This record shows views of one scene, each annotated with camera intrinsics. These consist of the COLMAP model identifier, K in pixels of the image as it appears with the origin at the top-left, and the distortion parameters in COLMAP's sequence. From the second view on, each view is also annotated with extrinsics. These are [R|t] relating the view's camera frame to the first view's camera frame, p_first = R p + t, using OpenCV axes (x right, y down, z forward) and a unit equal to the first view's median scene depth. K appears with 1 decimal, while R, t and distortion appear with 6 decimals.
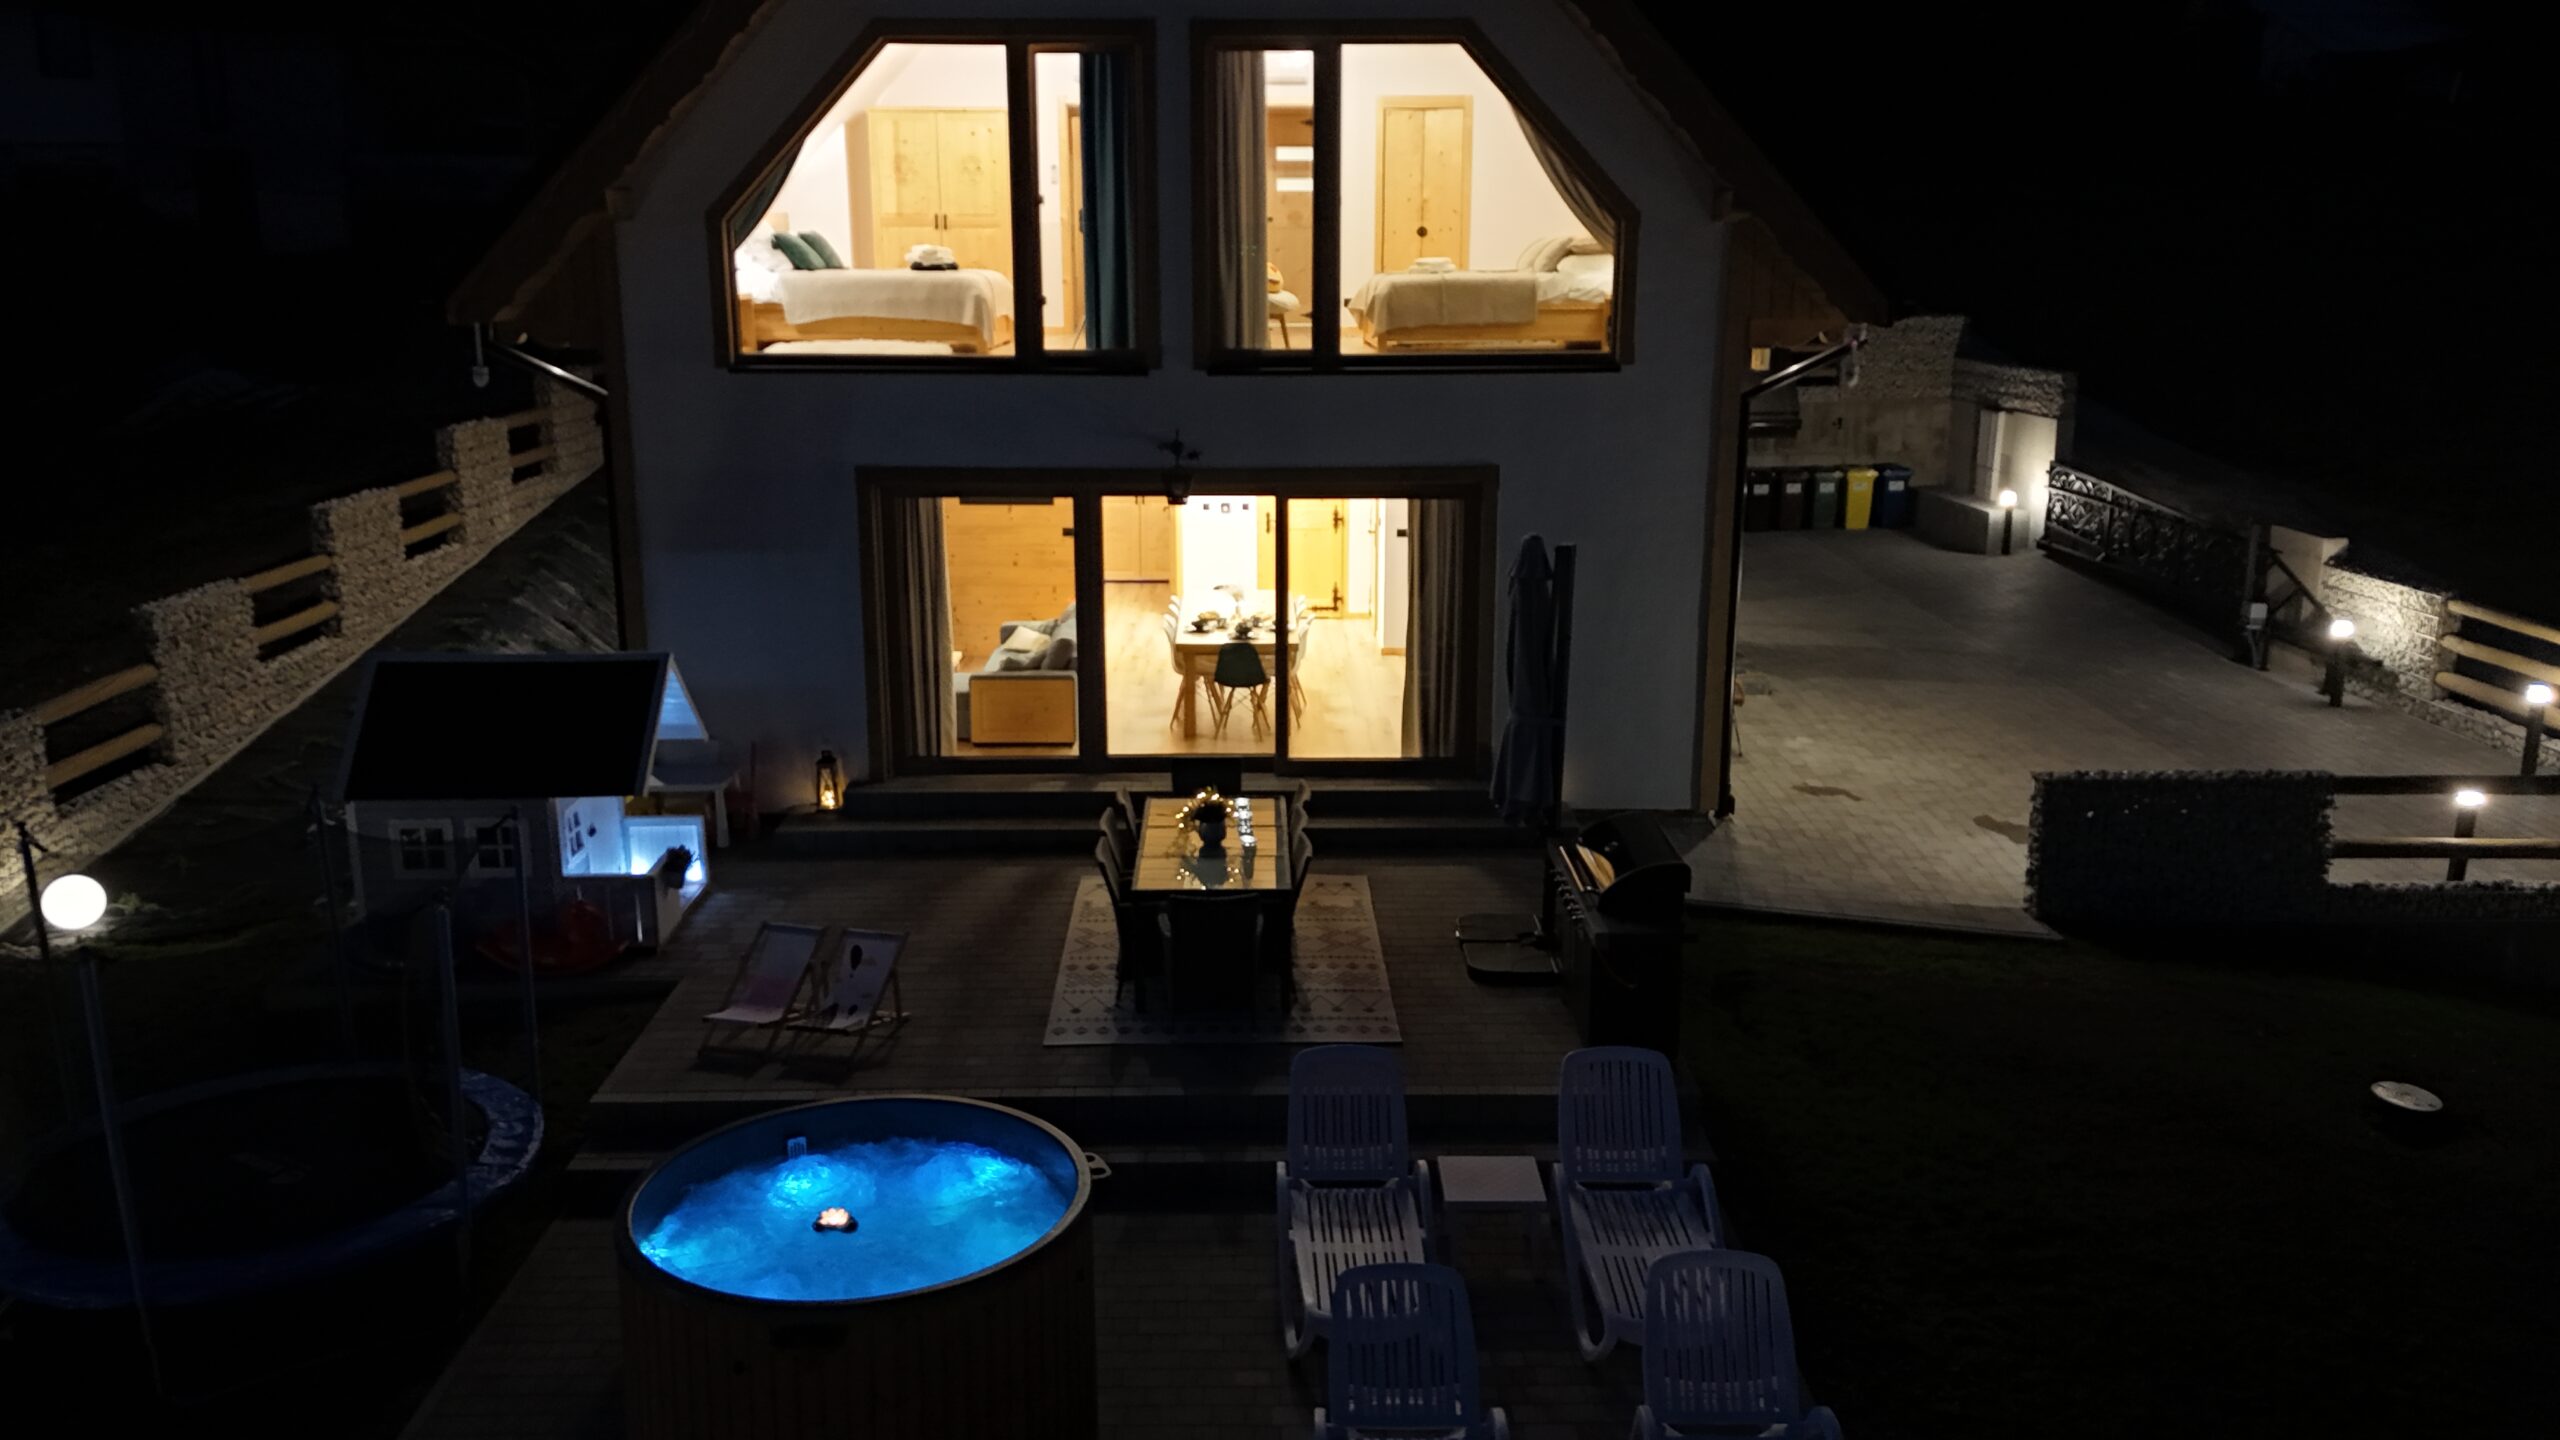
lens RADIAL K [[2000.7, 0, 1280.0], [0, 2000.7, 720.0], [0, 0, 1]] dist [0.004995, 0.000932]
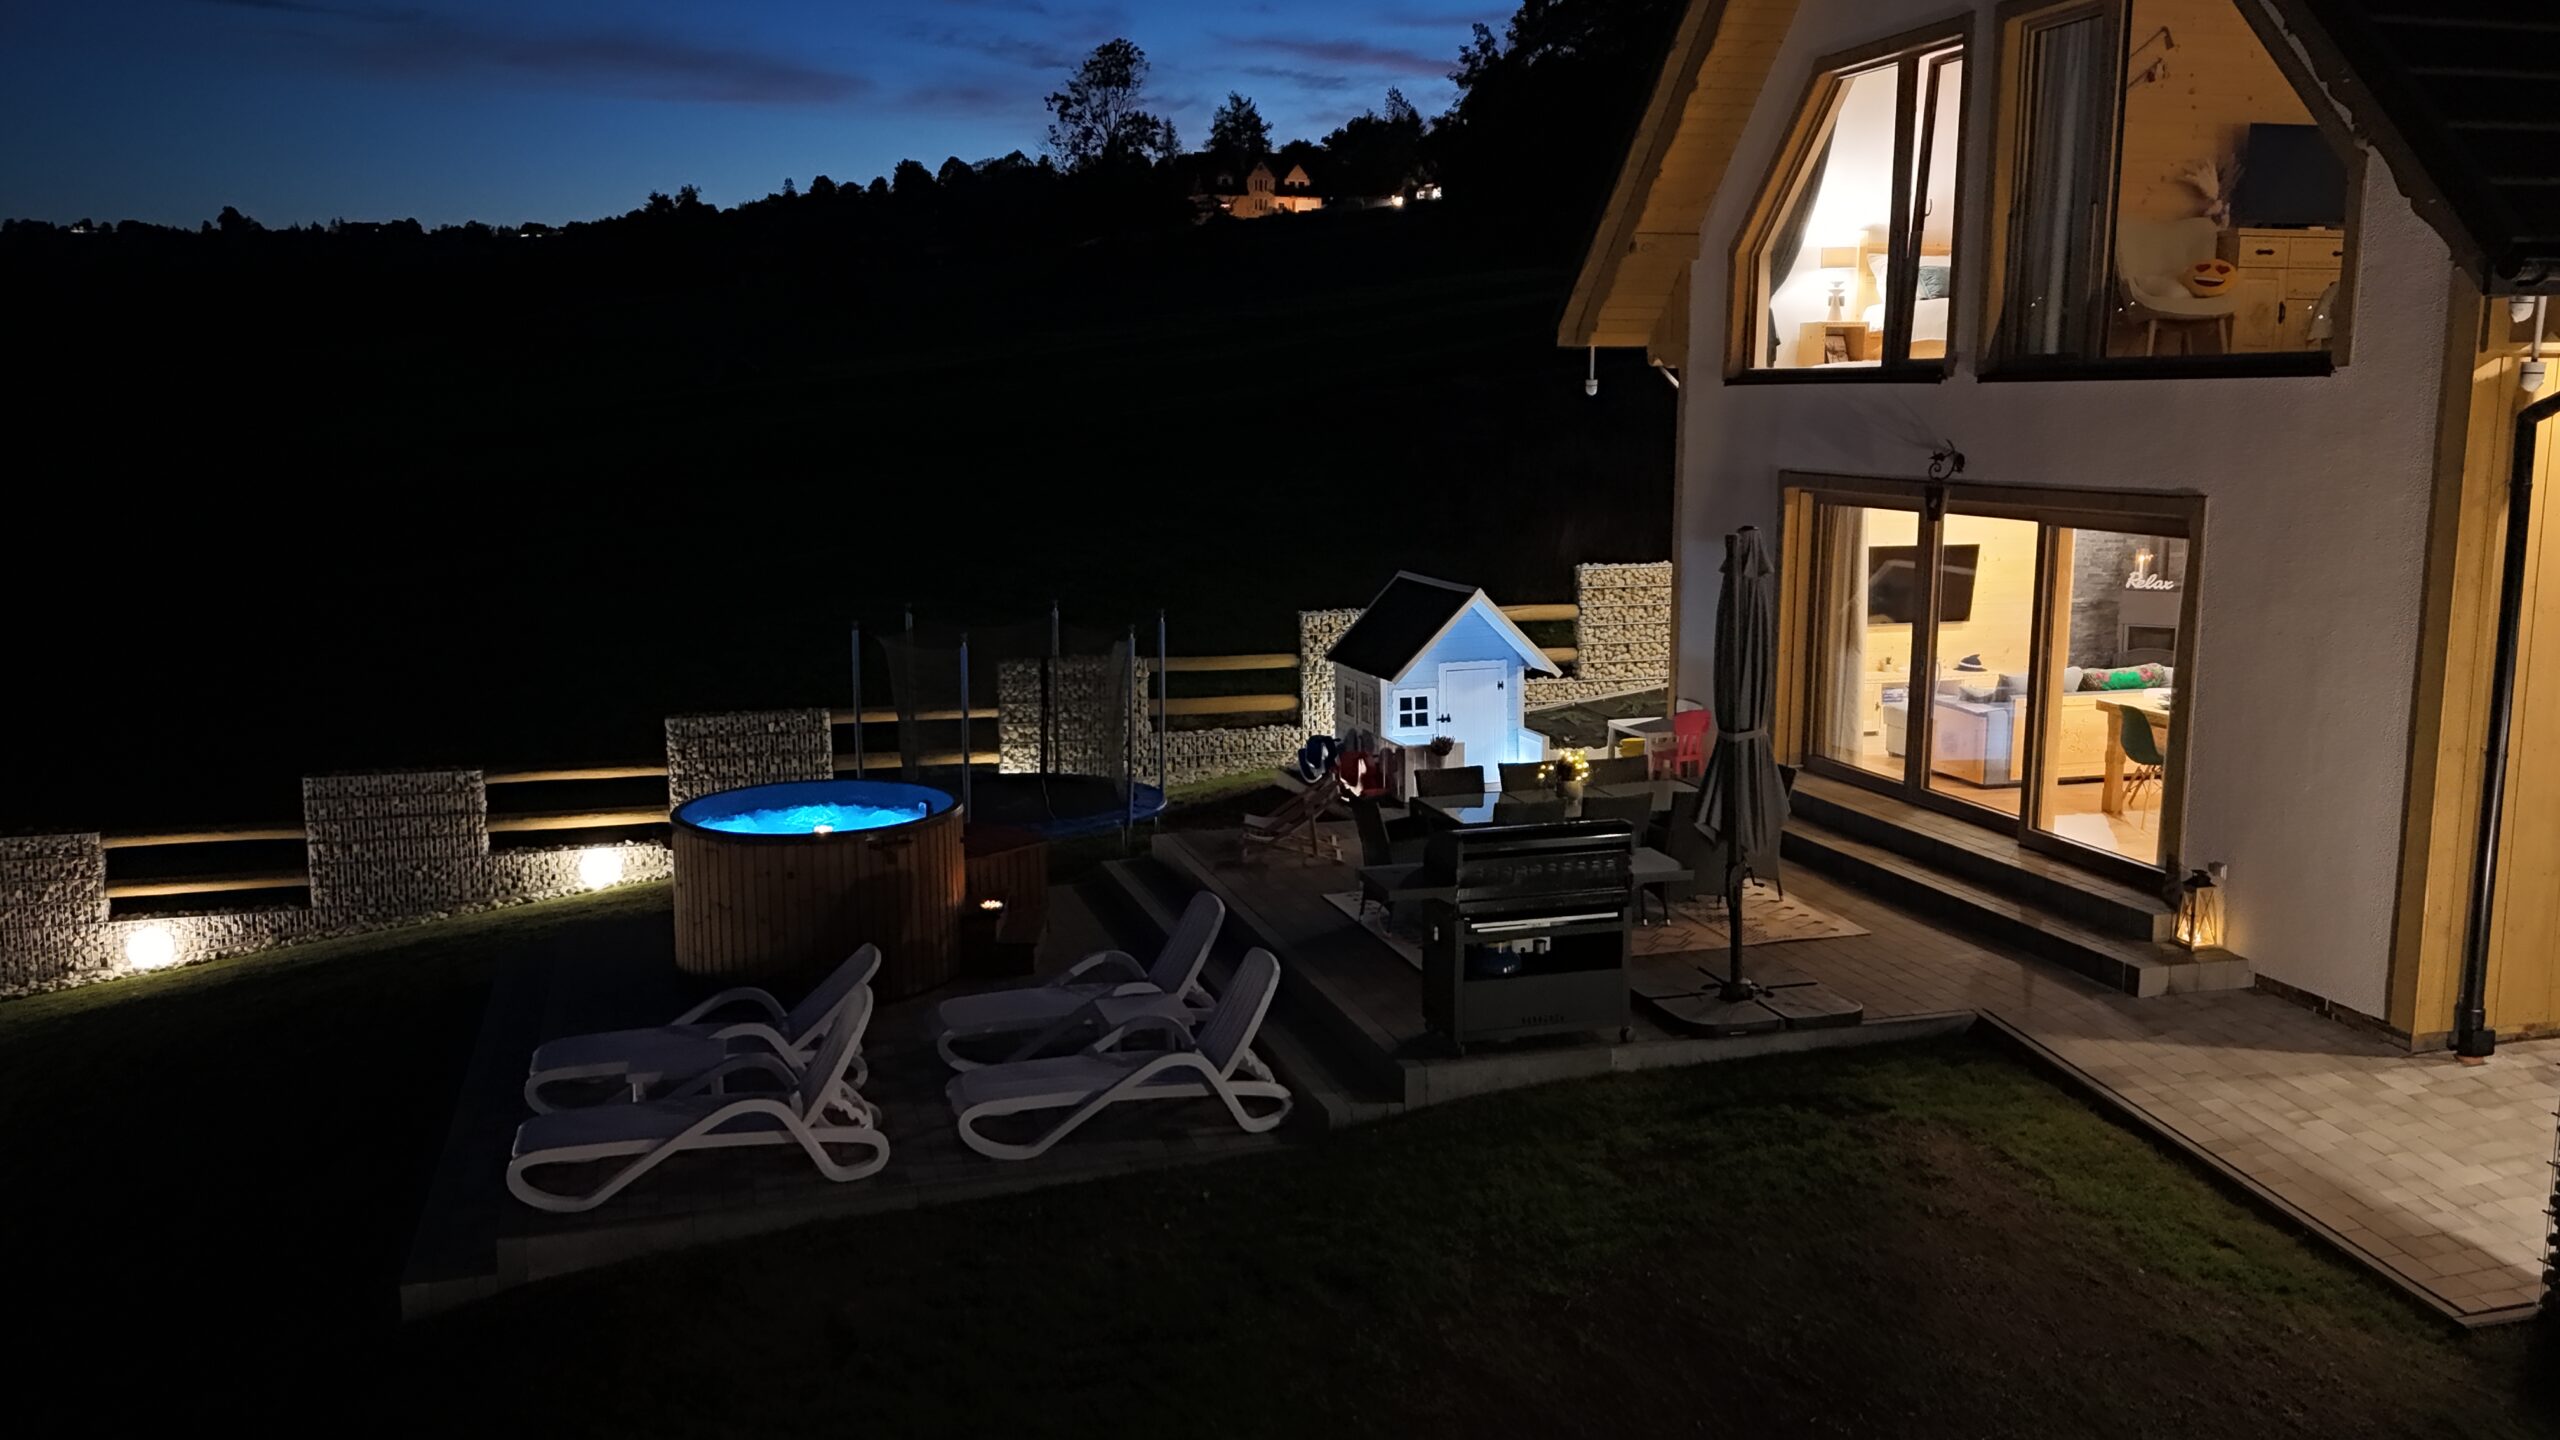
lens RADIAL K [[2000.7, 0, 1280.0], [0, 2000.7, 720.0], [0, 0, 1]] dist [0.004995, 0.000932]
pose [[0.265593, 0.150682, -0.952237, 0.742778], [-0.219083, 0.971303, 0.092593, -0.034849], [0.938863, 0.184027, 0.290983, 0.436027]]
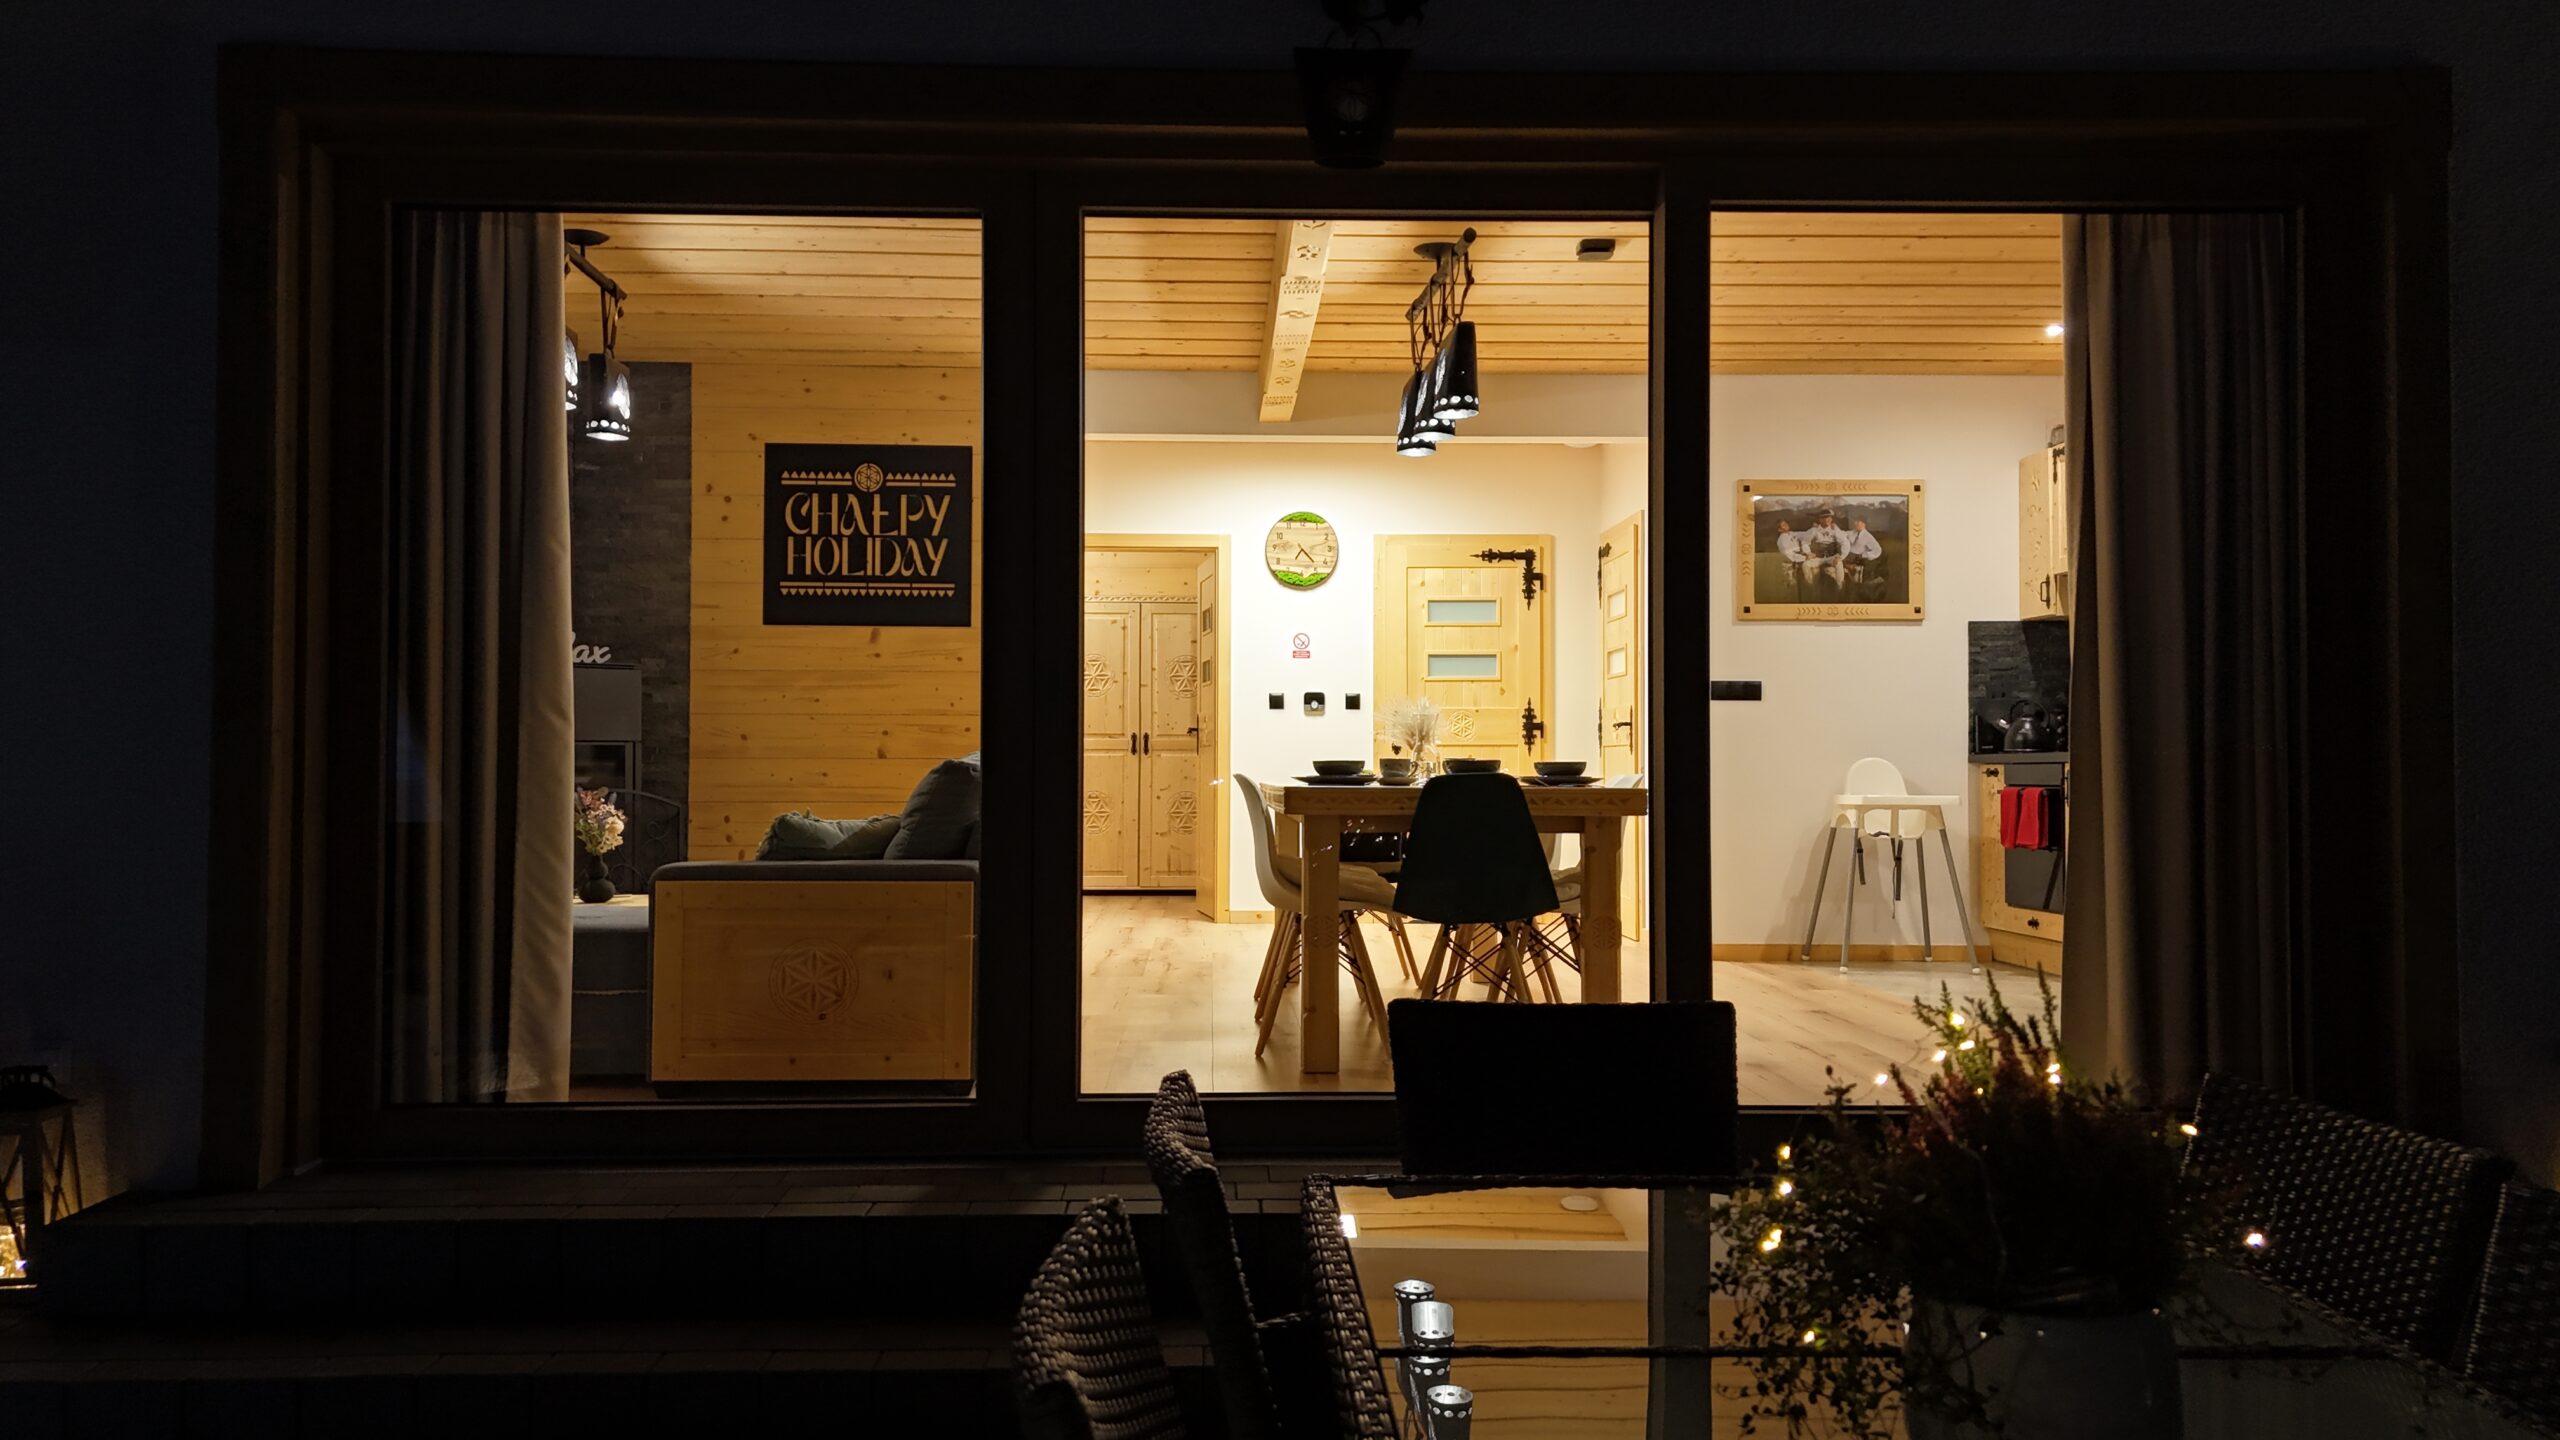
lens RADIAL K [[2000.7, 0, 1280.0], [0, 2000.7, 720.0], [0, 0, 1]] dist [0.004995, 0.000932]
pose [[0.999914, -0.005959, 0.011697, -0.061322], [0.008780, 0.965990, -0.258432, 0.041080], [-0.009759, 0.258512, 0.965959, 0.723338]]
